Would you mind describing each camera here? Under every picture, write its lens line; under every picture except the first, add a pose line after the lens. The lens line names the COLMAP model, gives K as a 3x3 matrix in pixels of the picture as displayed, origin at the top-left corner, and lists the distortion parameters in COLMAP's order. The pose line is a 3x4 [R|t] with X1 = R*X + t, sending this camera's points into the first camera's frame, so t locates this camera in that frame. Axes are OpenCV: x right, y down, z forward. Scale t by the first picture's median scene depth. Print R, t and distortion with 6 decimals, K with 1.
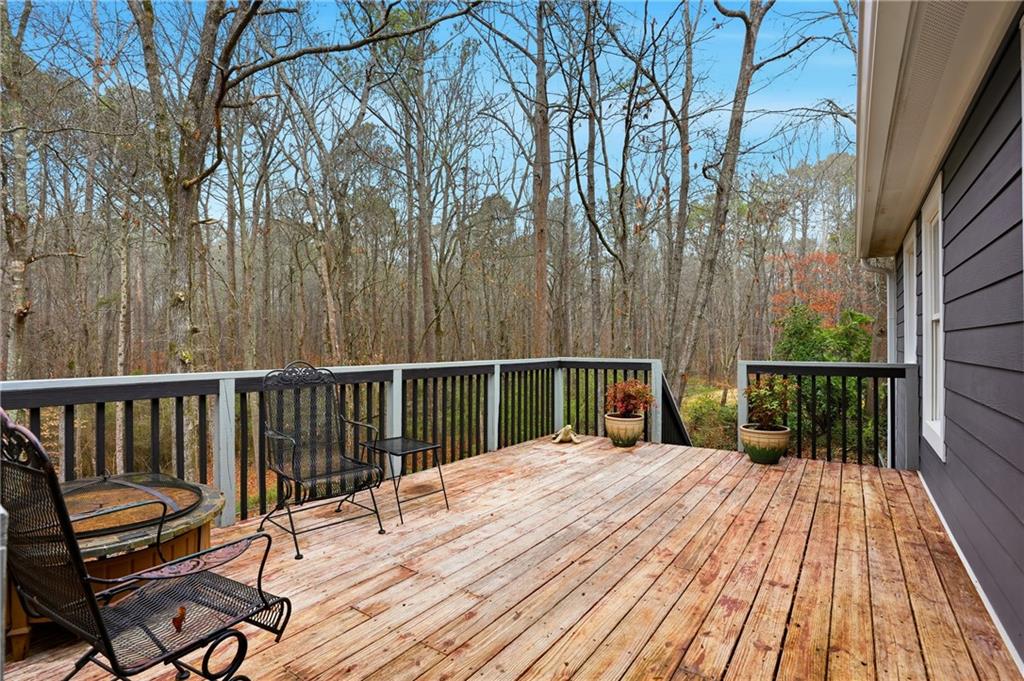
lens RADIAL K [[498.7, 0, 509.4], [0, 498.7, 344.0], [0, 0, 1]] dist [-0.030891, 0.003879]
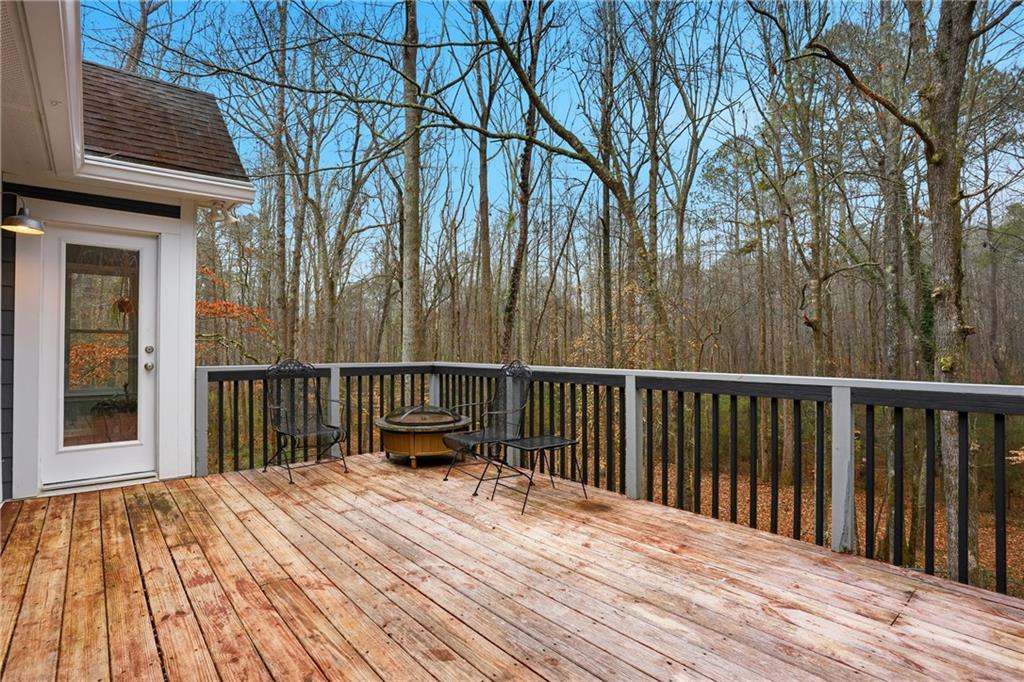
lens RADIAL K [[498.7, 0, 509.7], [0, 498.7, 337.5], [0, 0, 1]] dist [-0.030891, 0.003879]
pose [[-0.252263, -0.032151, -0.967124, 1.038767], [0.004094, 0.999403, -0.034292, 0.016596], [0.967650, -0.012610, -0.251981, 1.492959]]
